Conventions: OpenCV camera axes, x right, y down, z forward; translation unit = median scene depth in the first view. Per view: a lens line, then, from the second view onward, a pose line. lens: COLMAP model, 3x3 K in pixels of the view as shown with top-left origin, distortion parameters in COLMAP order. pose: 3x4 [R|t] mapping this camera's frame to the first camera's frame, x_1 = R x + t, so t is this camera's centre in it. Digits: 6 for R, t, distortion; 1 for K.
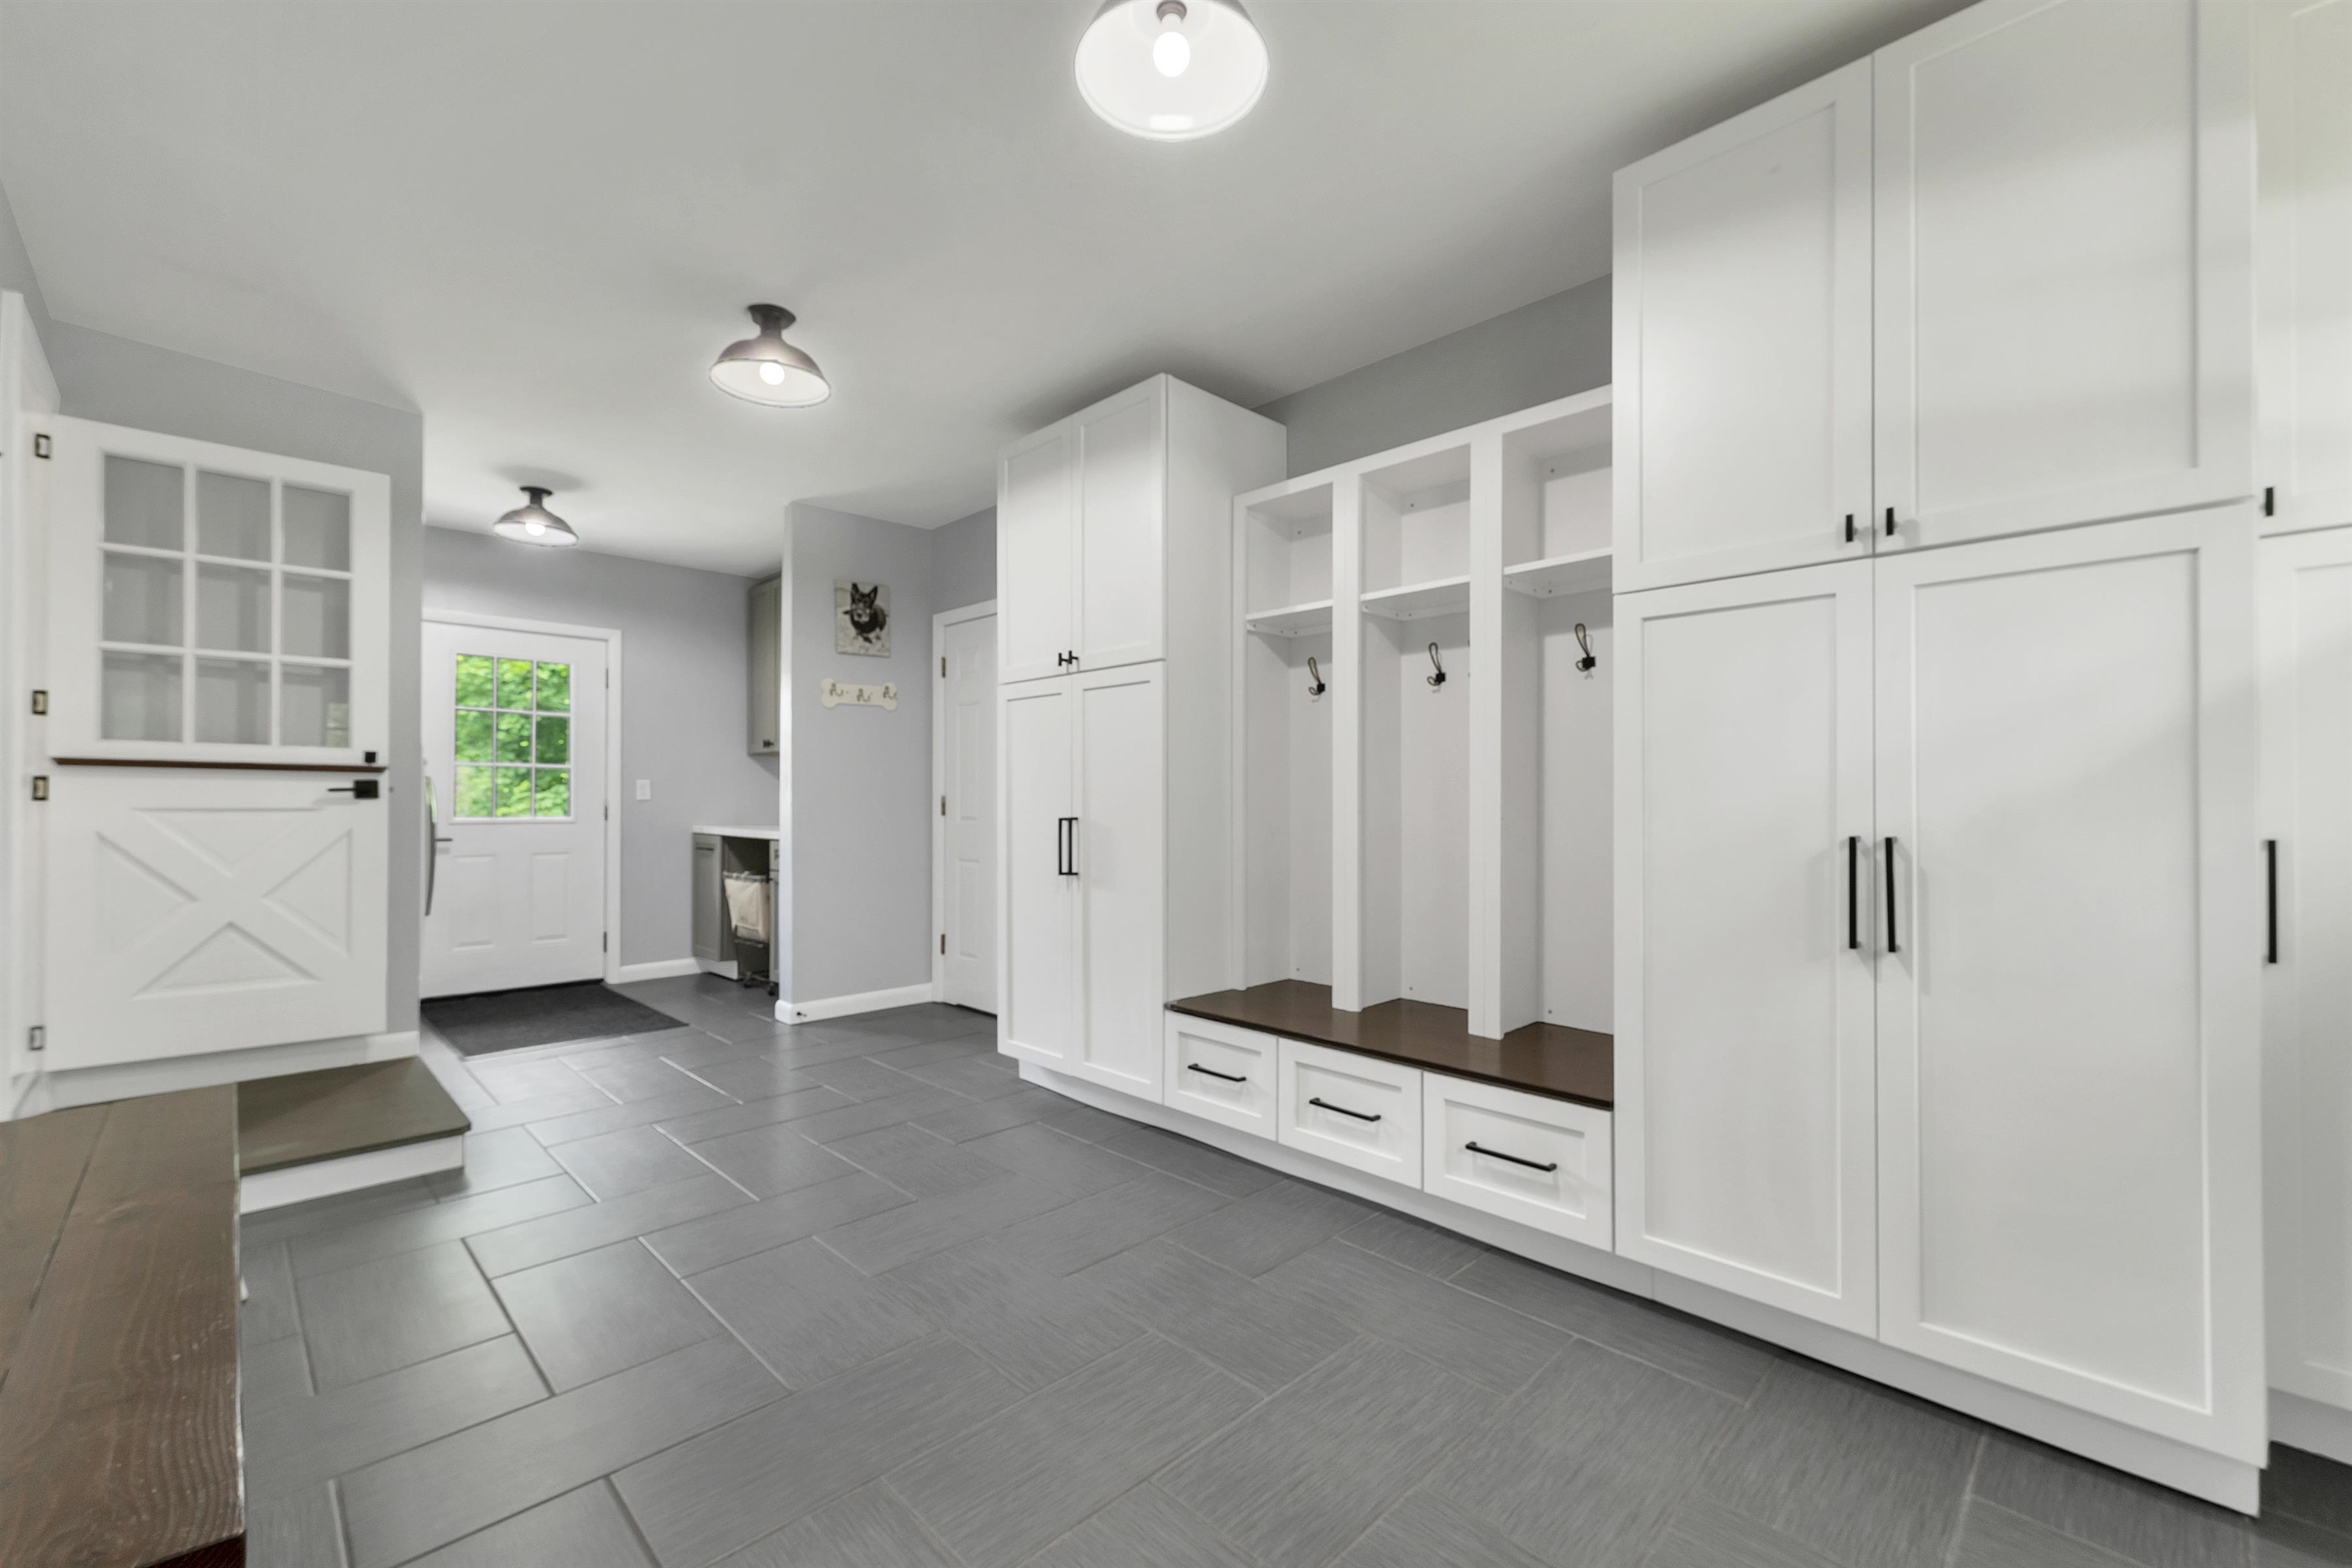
lens RADIAL K [[986.0, 0, 1176.0], [0, 986.0, 784.0], [0, 0, 1]] dist [0.026658, 0.000042]
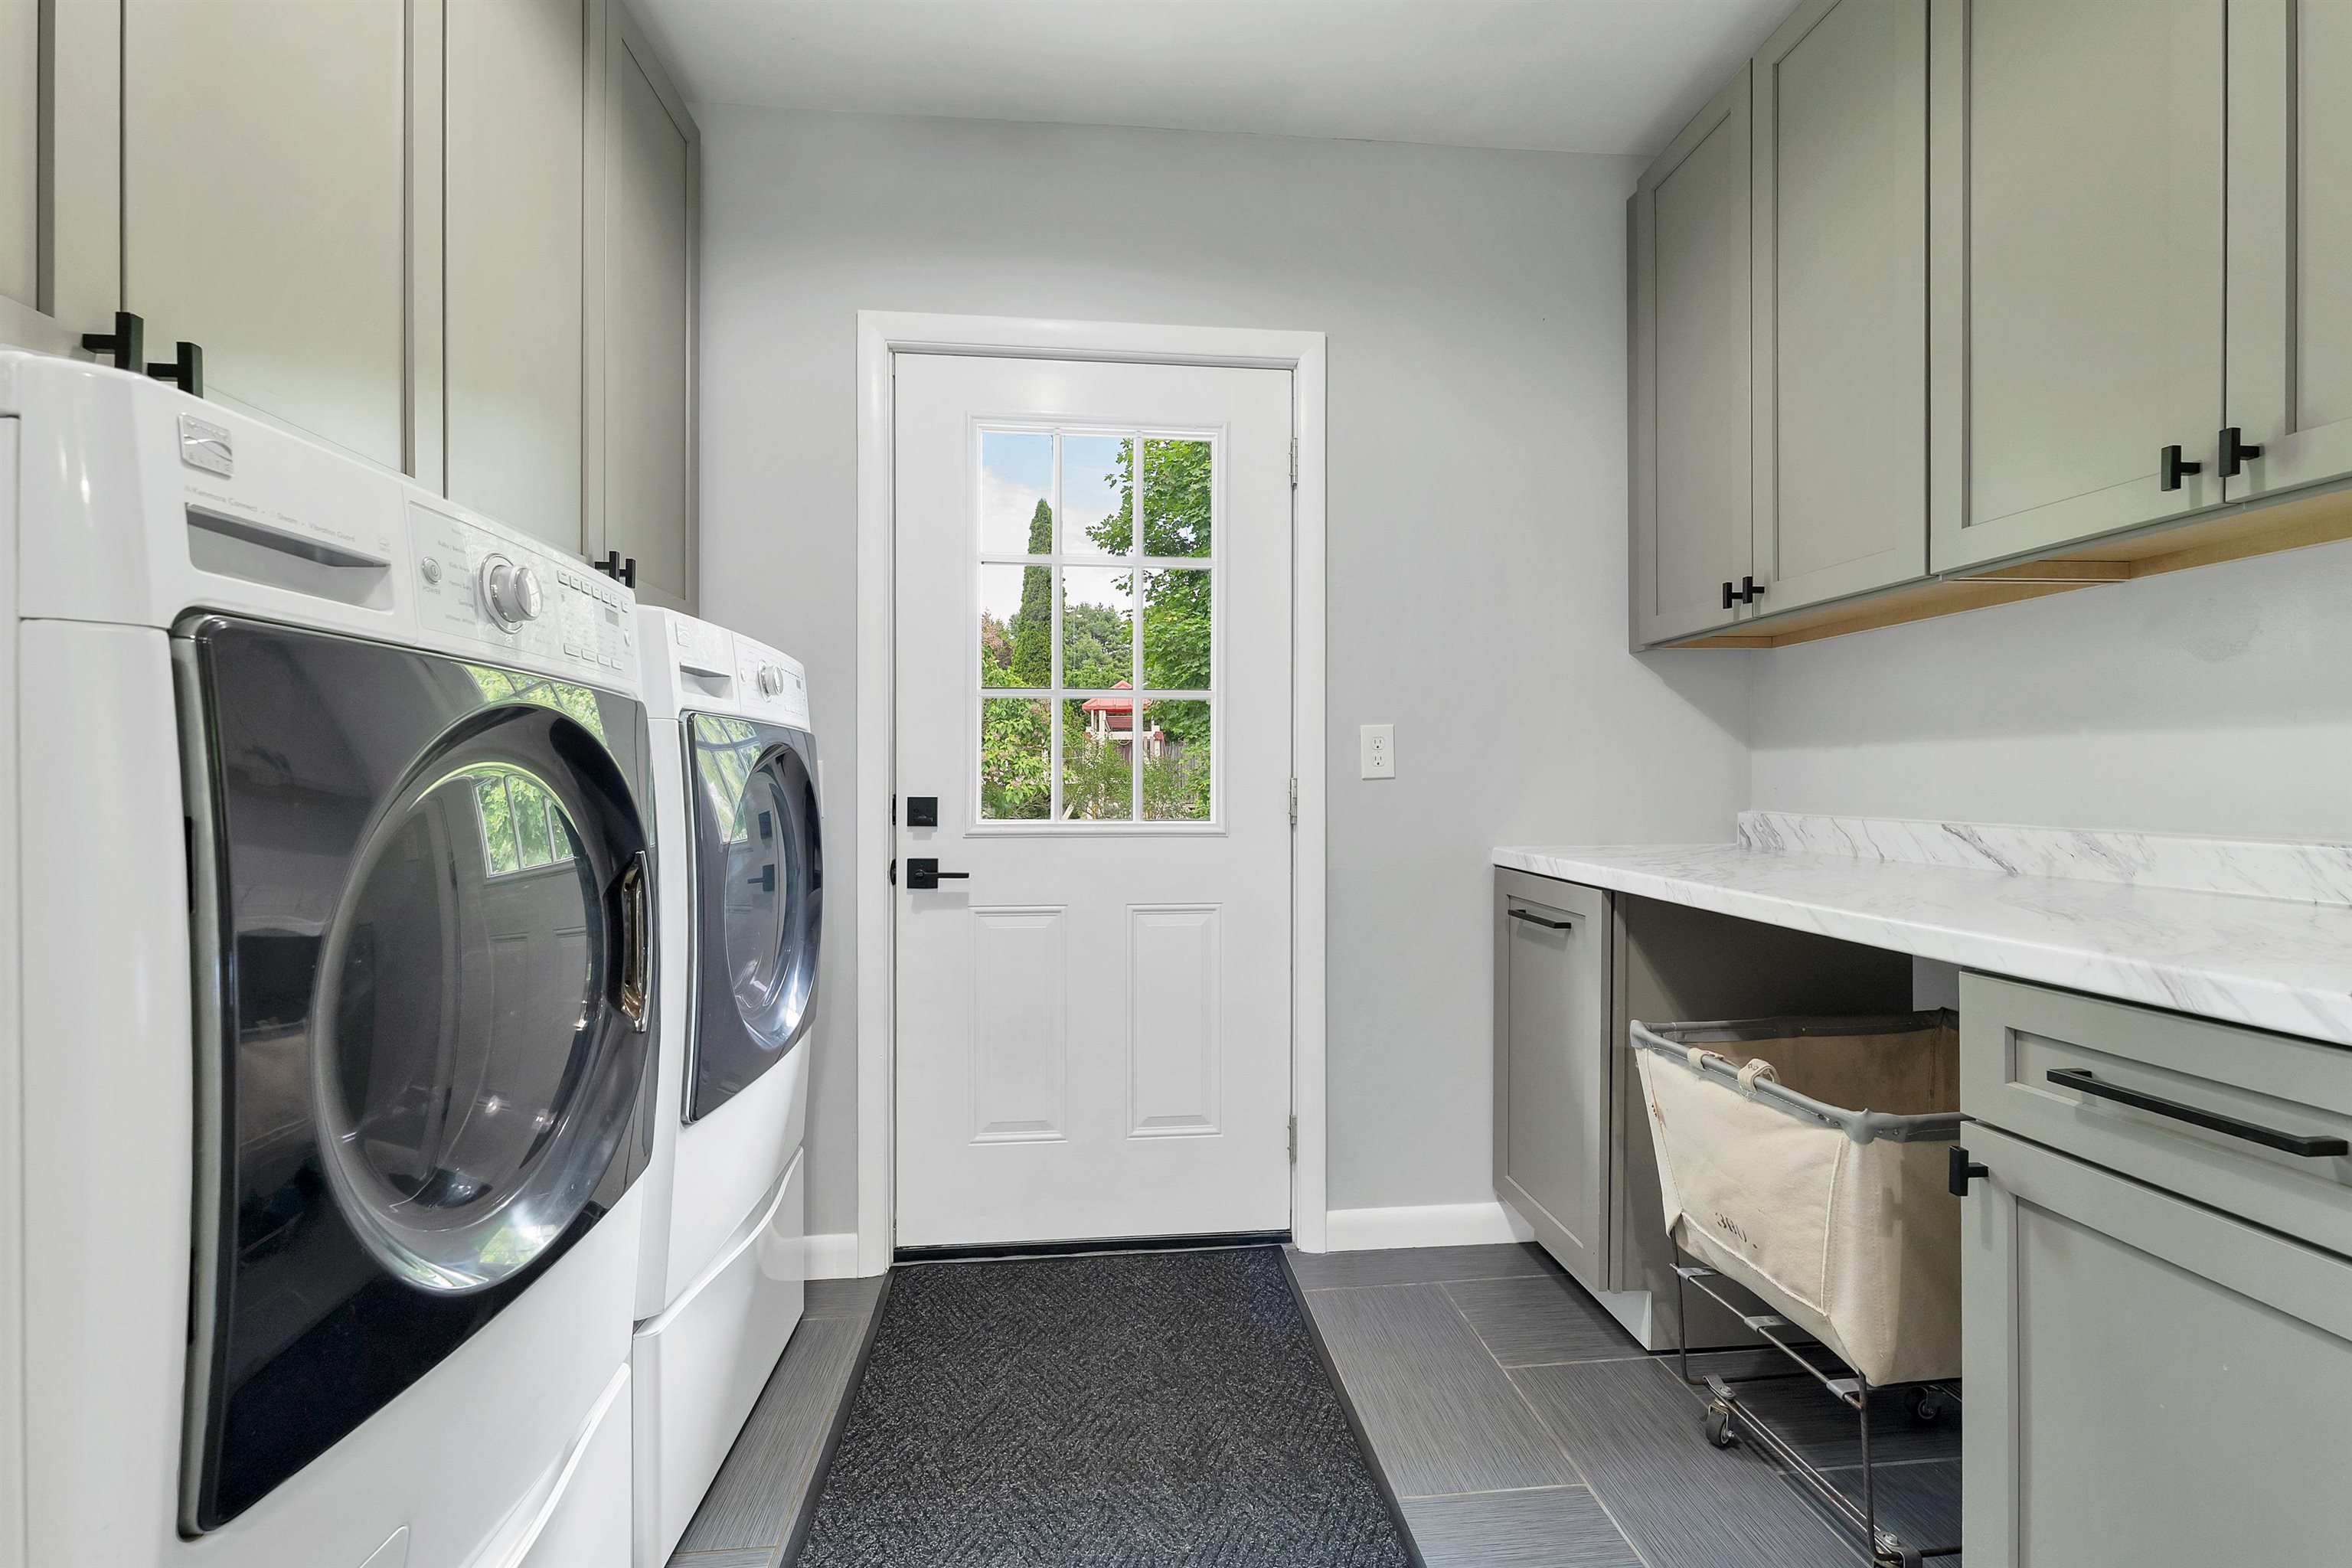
lens RADIAL K [[967.2, 0, 1177.4], [0, 967.2, 799.1], [0, 0, 1]] dist [0.002447, 0.000128]
pose [[0.780181, 0.006935, -0.625515, -0.355714], [0.006388, 0.999798, 0.019053, 0.016470], [0.625521, -0.018861, 0.779979, 0.648411]]
